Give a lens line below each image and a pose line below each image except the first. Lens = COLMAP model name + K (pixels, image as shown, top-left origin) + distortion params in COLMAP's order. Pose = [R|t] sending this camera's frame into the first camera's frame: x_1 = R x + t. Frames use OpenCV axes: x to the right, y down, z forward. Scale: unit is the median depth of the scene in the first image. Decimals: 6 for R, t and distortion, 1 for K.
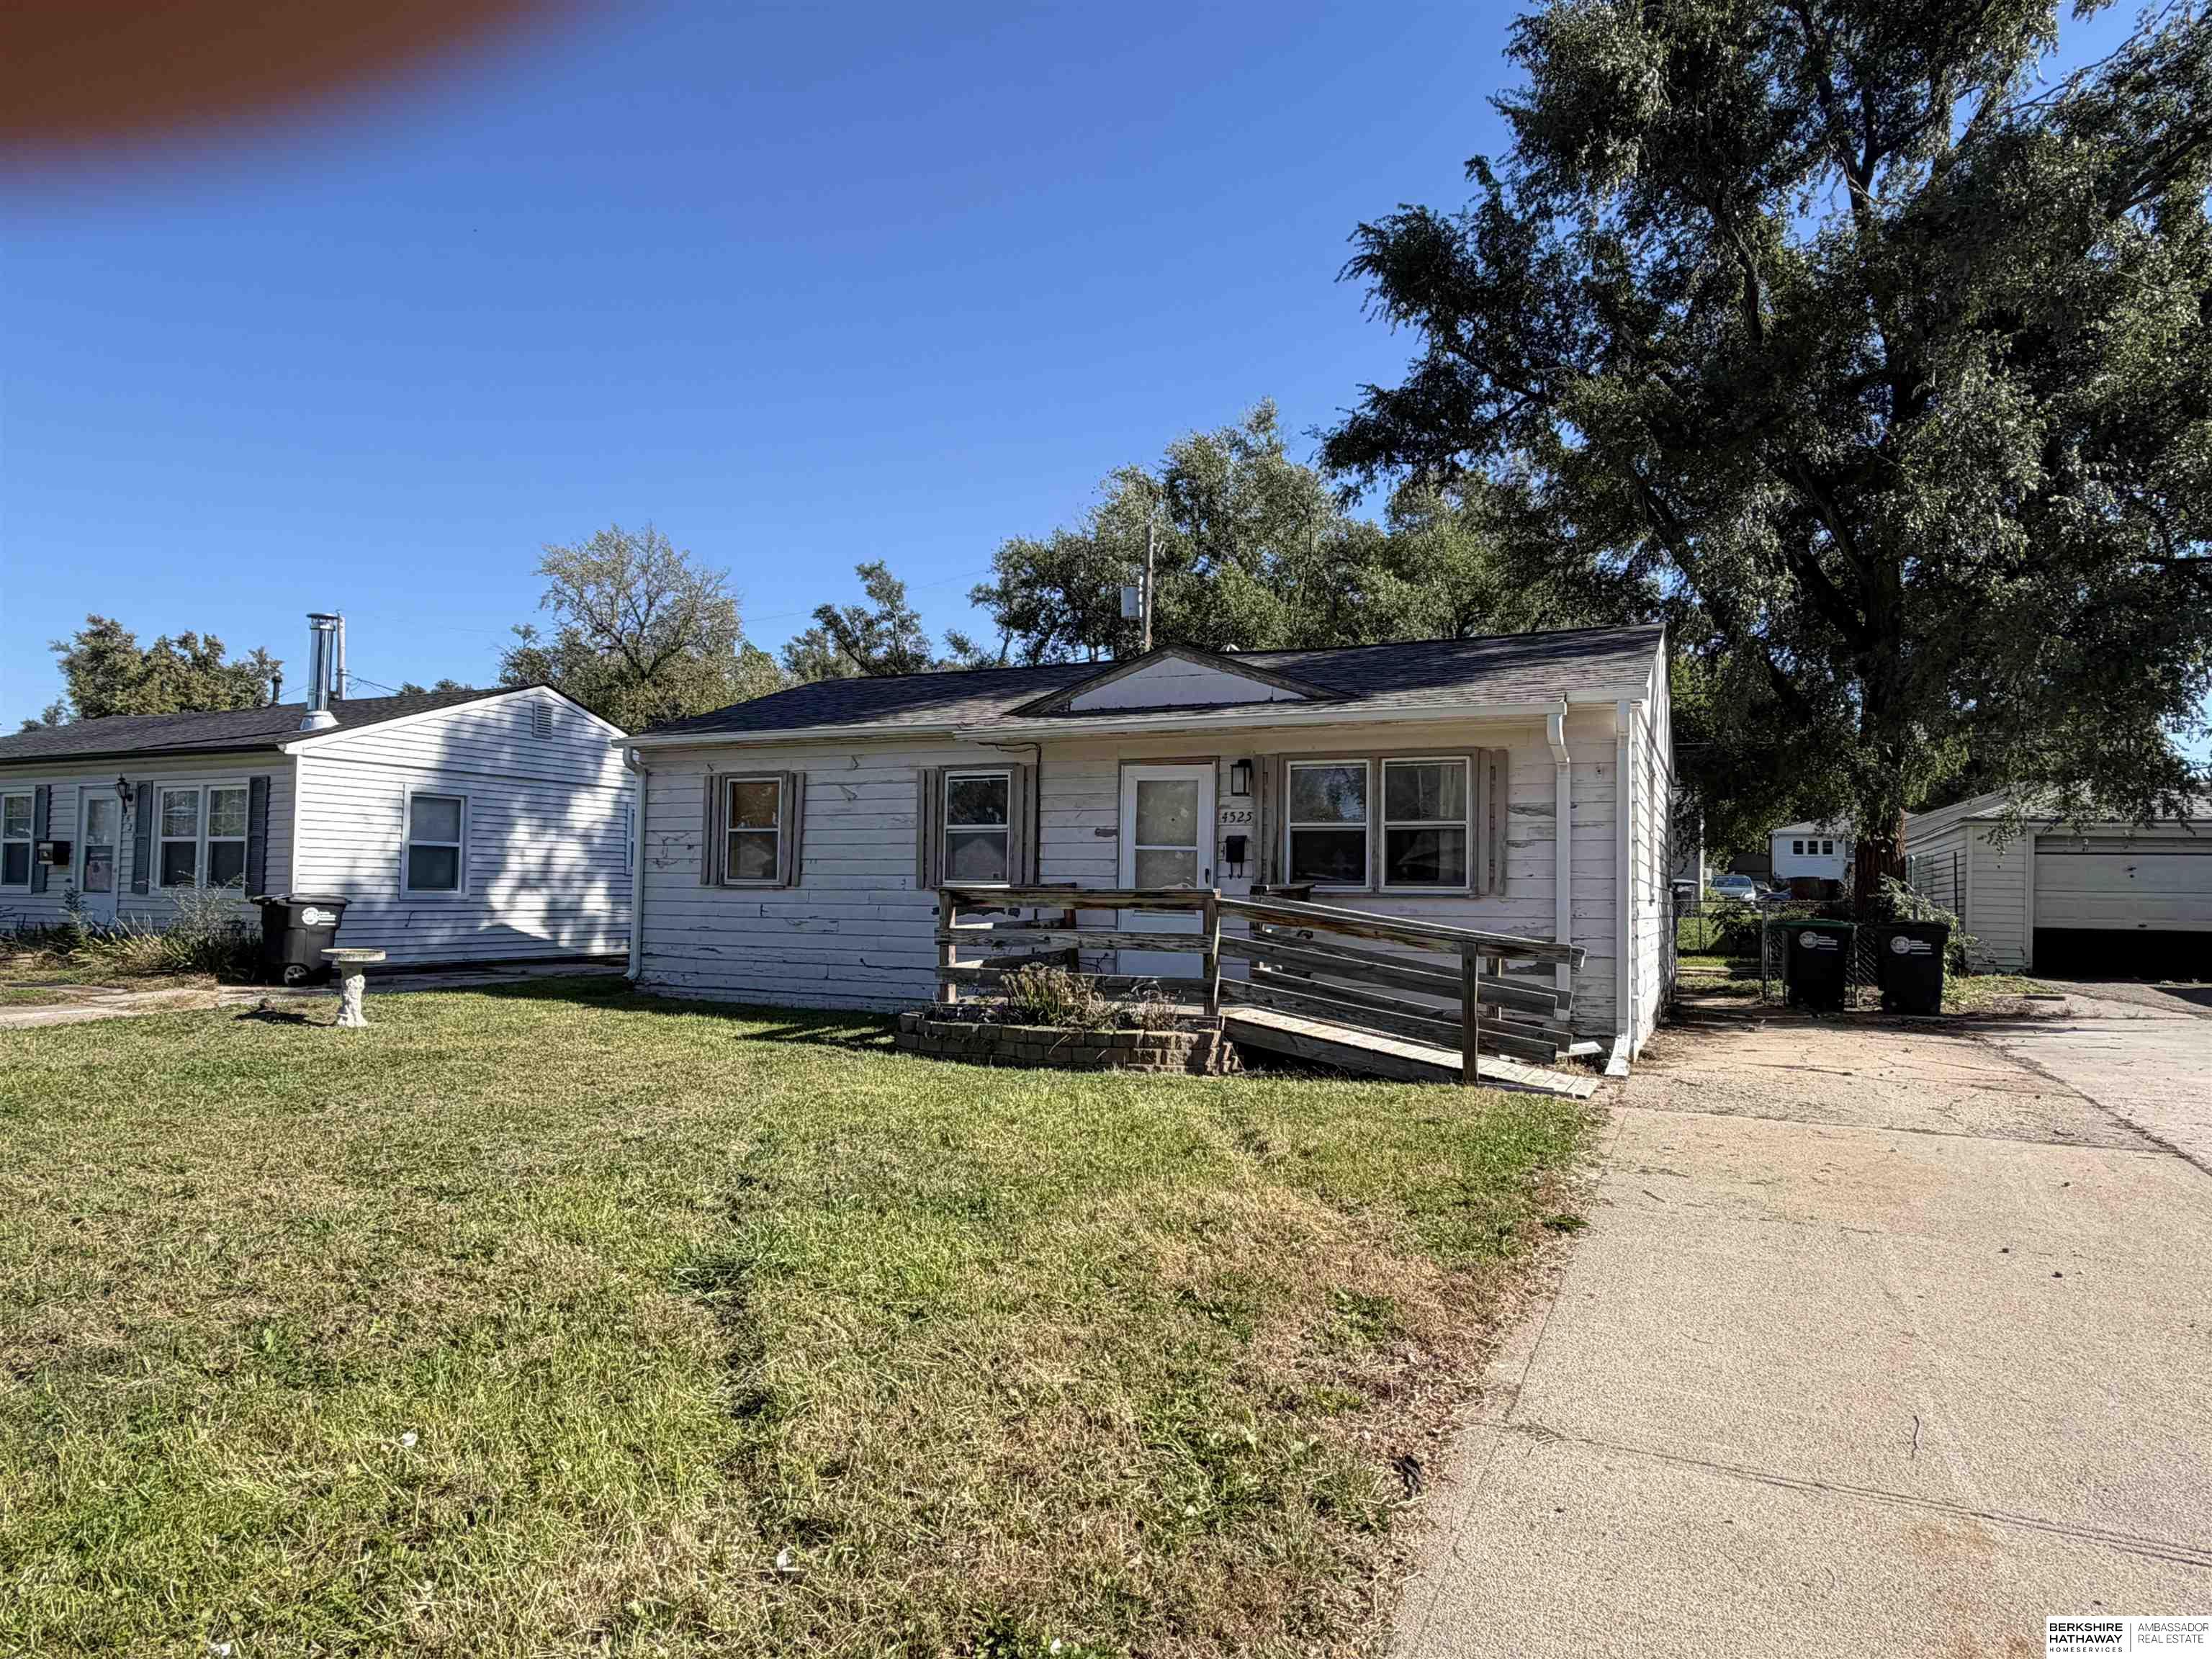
lens RADIAL K [[1334.7, 0, 1106.0], [0, 1334.7, 829.5], [0, 0, 1]] dist [-0.000991, 0.002623]
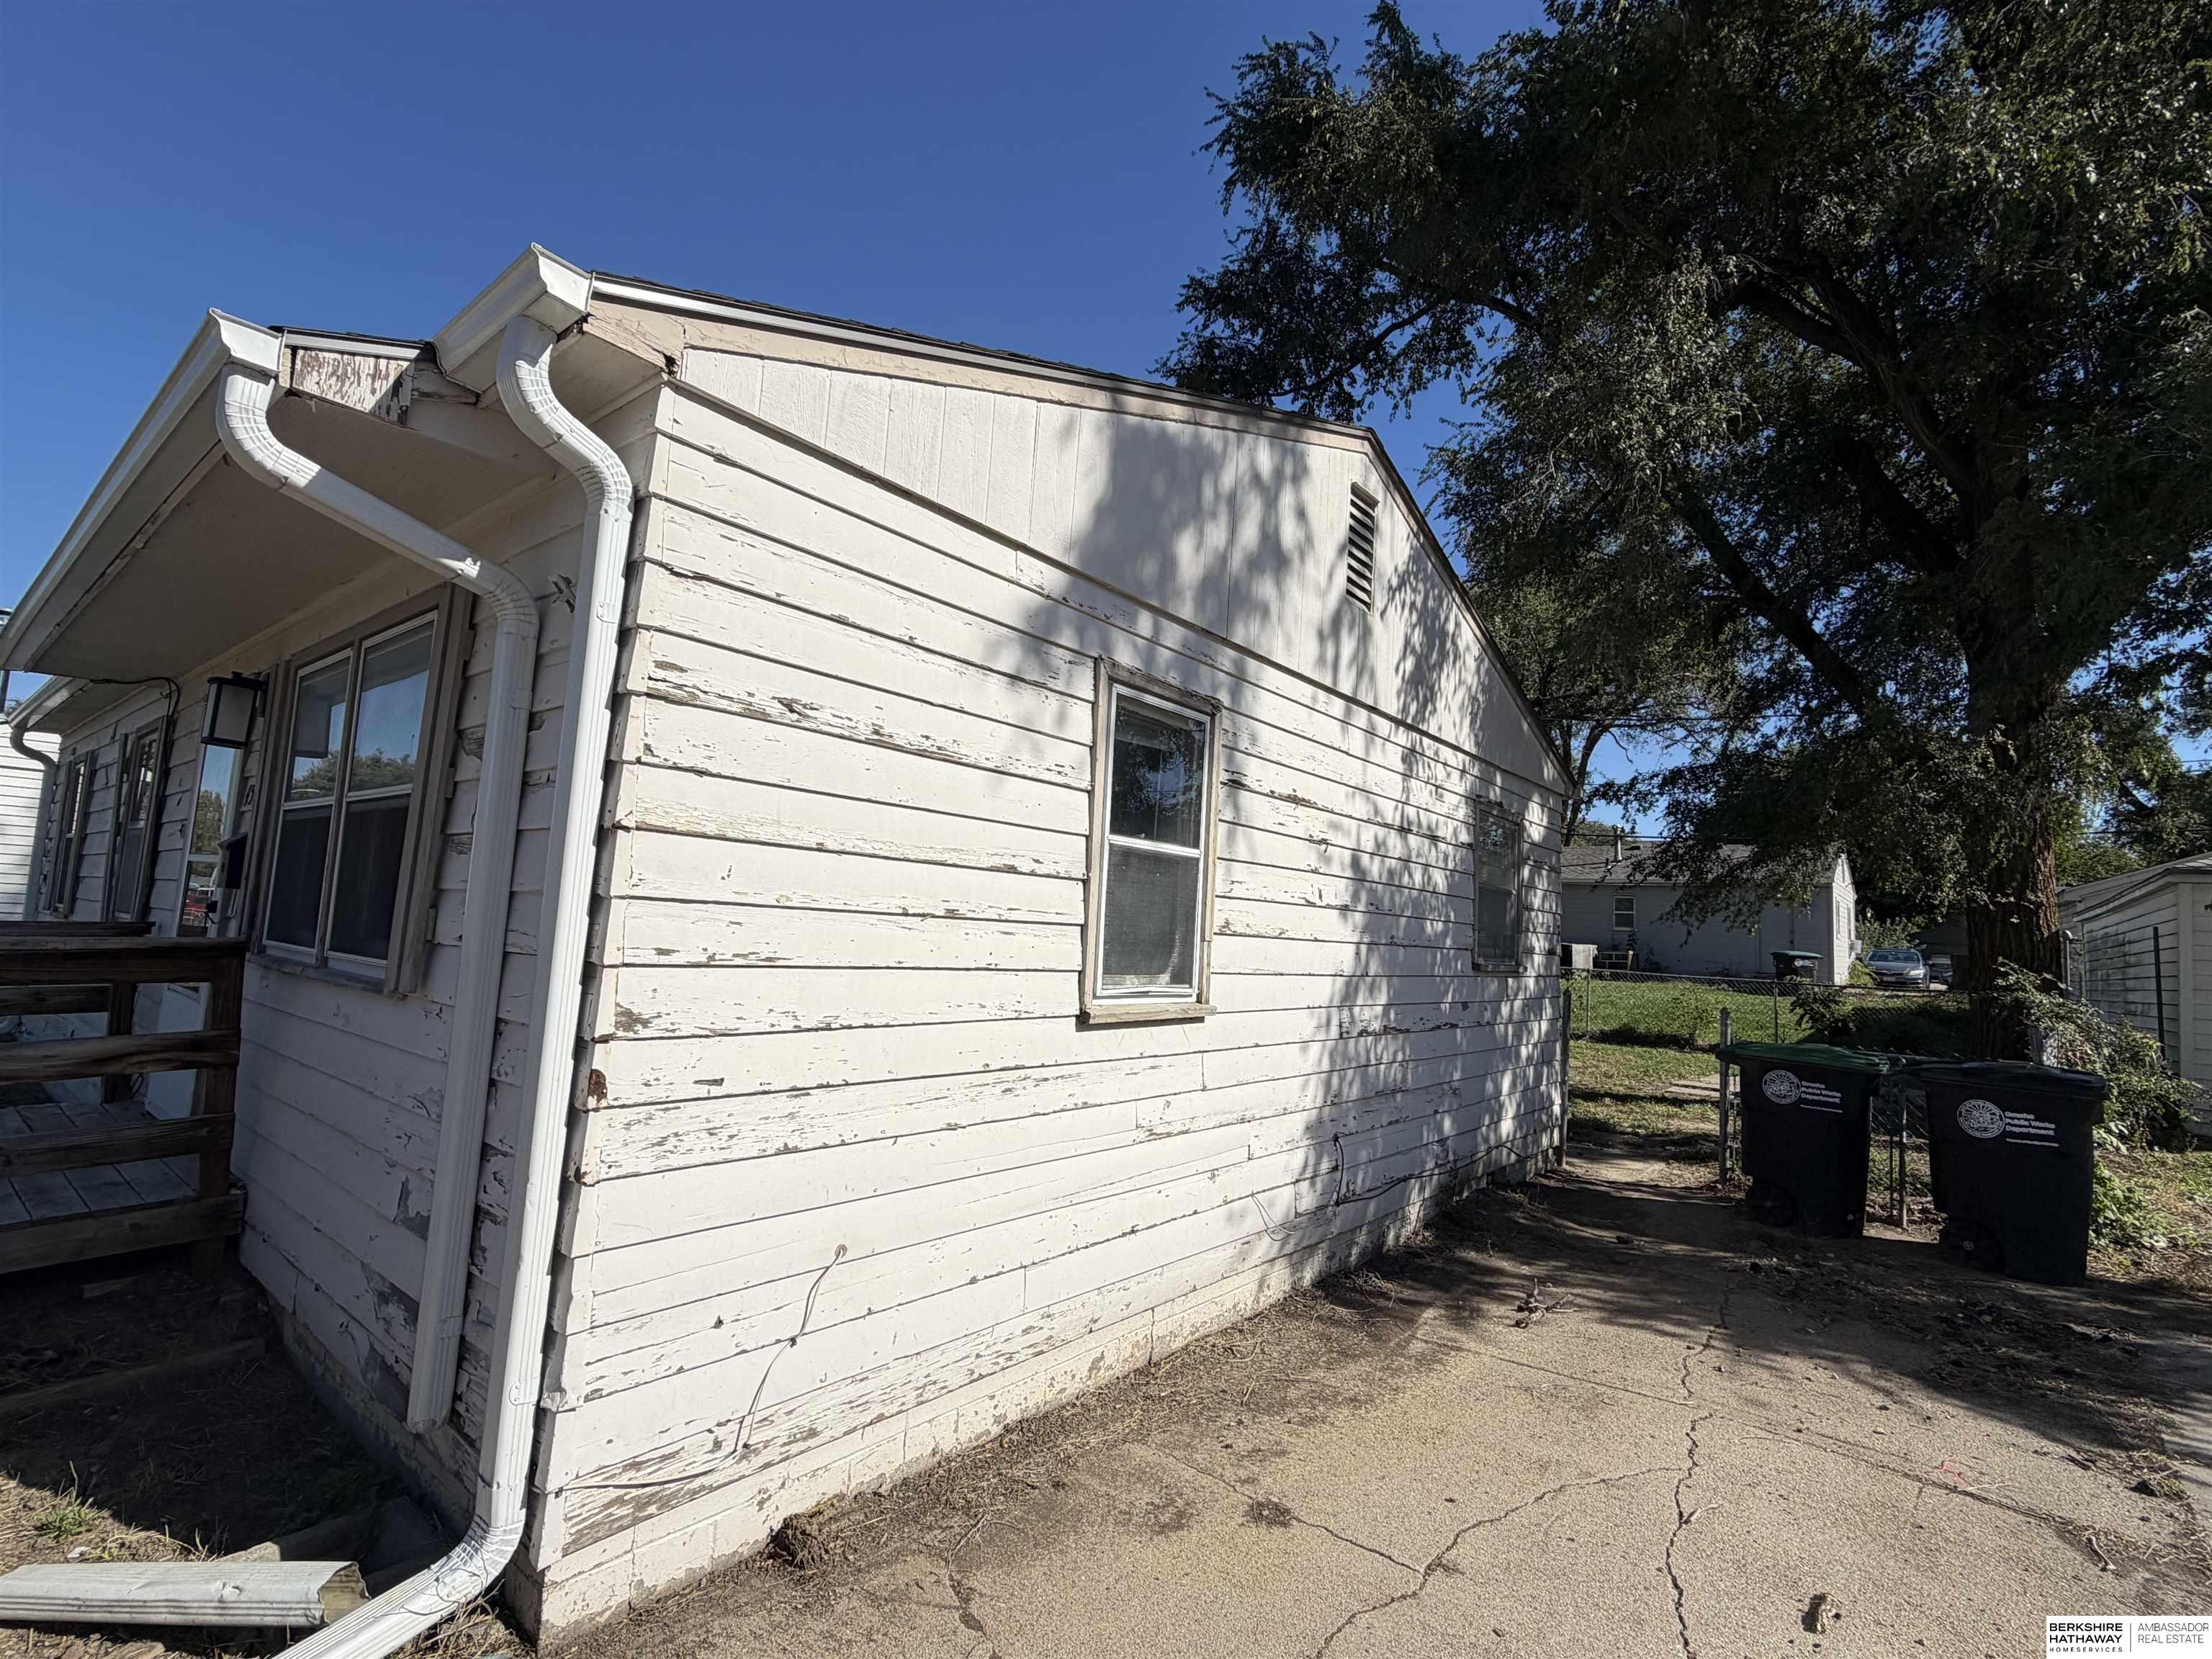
lens RADIAL K [[1026.6, 0, 1106.0], [0, 1026.6, 829.5], [0, 0, 1]] dist [-0.003118, -0.000757]
pose [[0.966252, 0.006676, -0.257512, 0.356070], [-0.021765, 0.998205, -0.055791, 0.011110], [0.256678, 0.059513, 0.964663, 0.518632]]
